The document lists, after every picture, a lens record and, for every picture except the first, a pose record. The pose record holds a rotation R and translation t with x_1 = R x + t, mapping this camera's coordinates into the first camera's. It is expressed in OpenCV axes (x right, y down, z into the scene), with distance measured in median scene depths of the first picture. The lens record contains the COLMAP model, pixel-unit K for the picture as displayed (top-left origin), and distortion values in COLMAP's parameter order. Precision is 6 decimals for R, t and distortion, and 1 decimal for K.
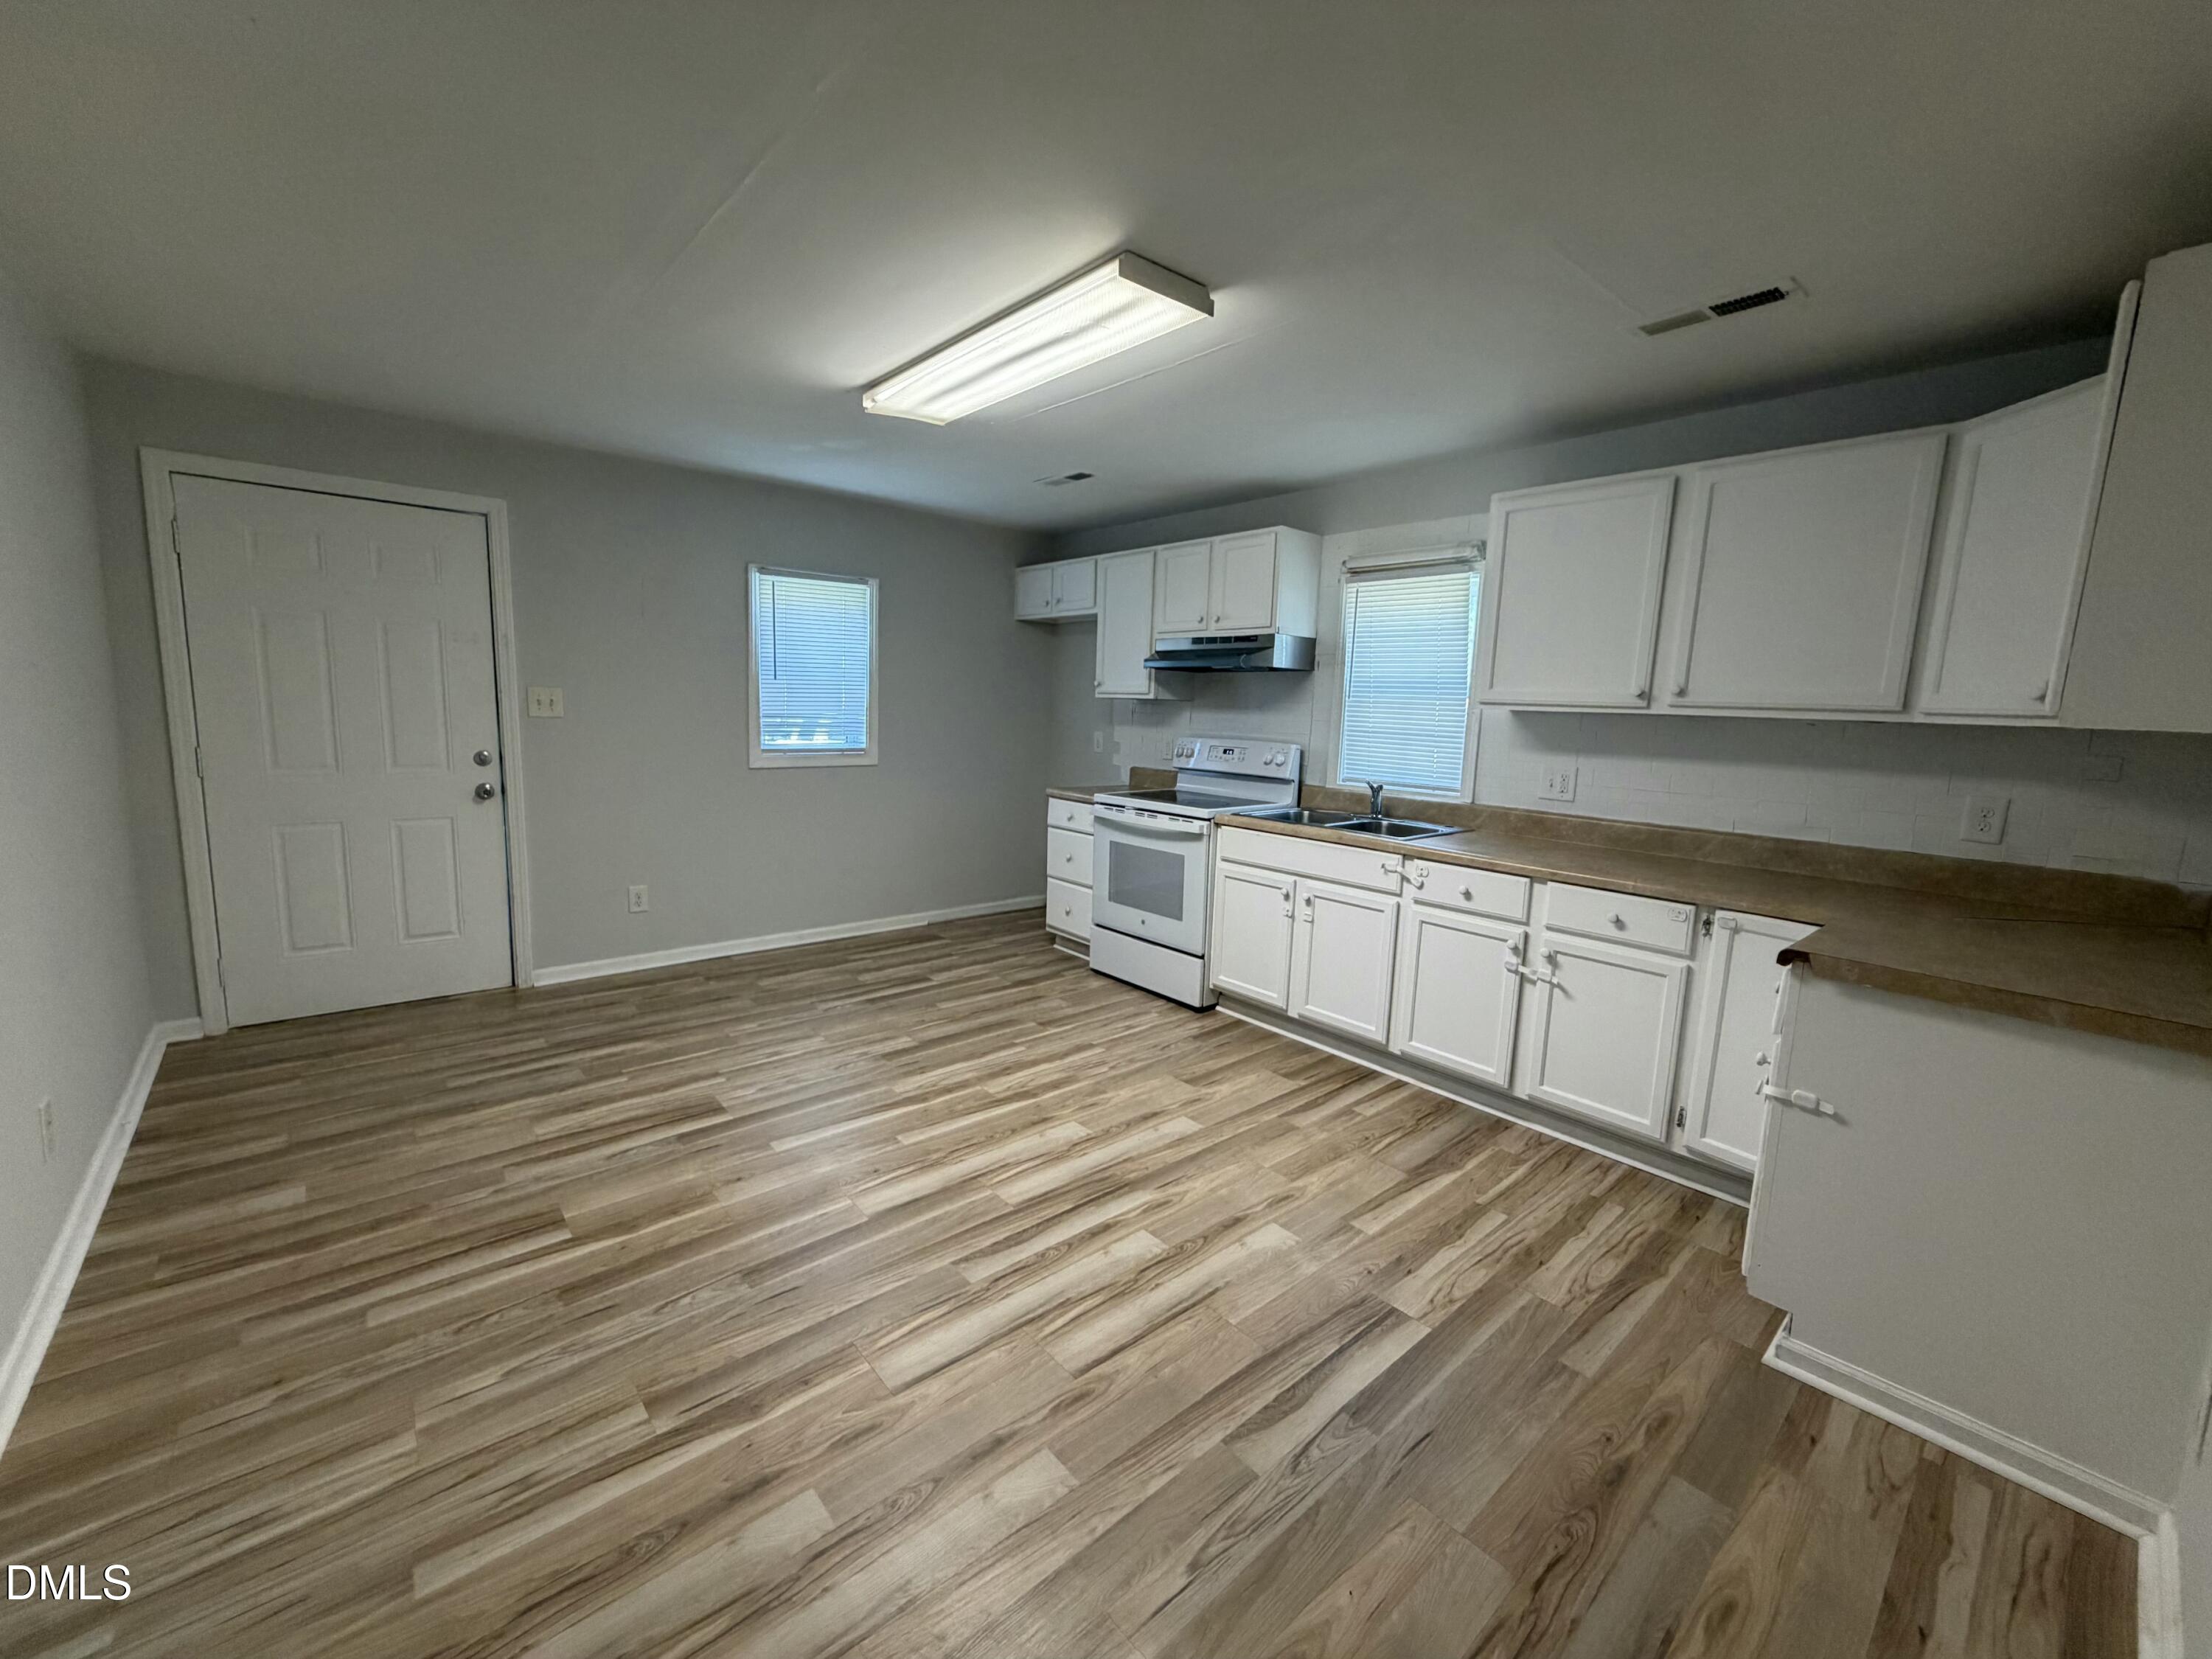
lens RADIAL K [[884.5, 0, 1100.0], [0, 884.5, 824.0], [0, 0, 1]] dist [0.001852, -0.000040]
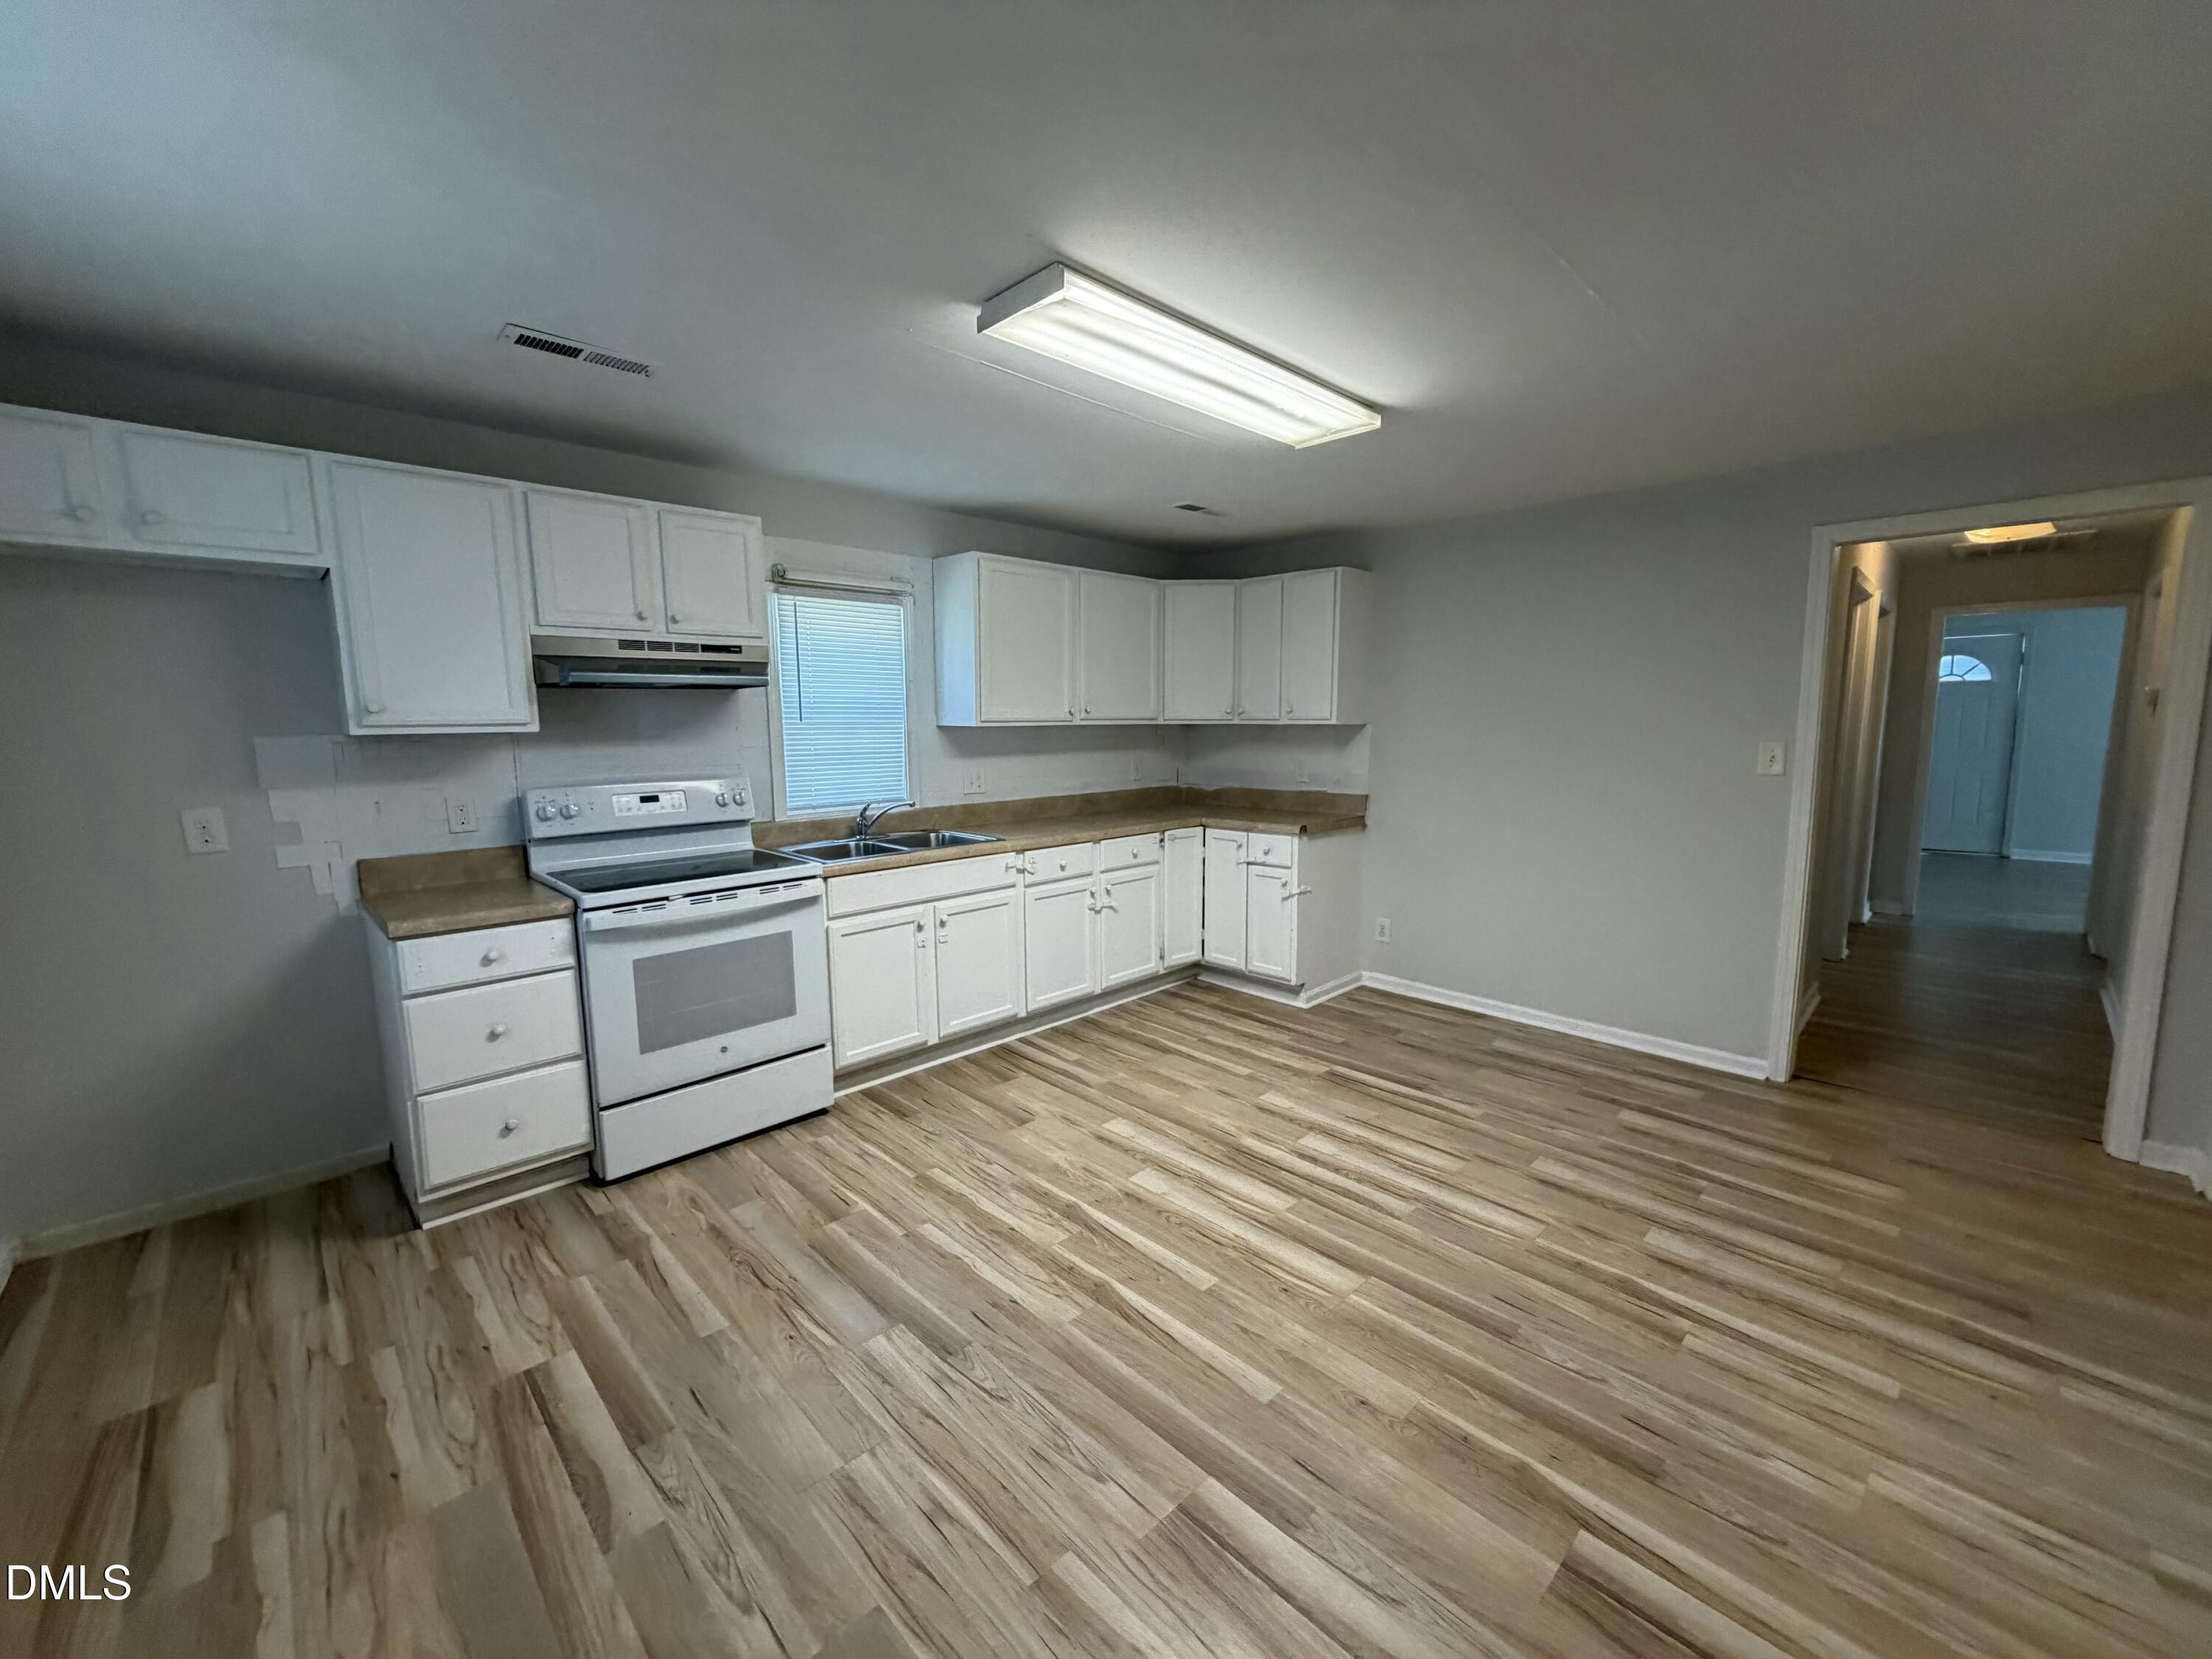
lens RADIAL K [[884.5, 0, 1100.0], [0, 884.5, 824.0], [0, 0, 1]] dist [0.001852, -0.000040]
pose [[-0.060904, -0.151991, 0.986504, -0.845511], [0.142384, 0.976908, 0.159303, -0.177099], [-0.987936, 0.150164, -0.037857, 0.944213]]
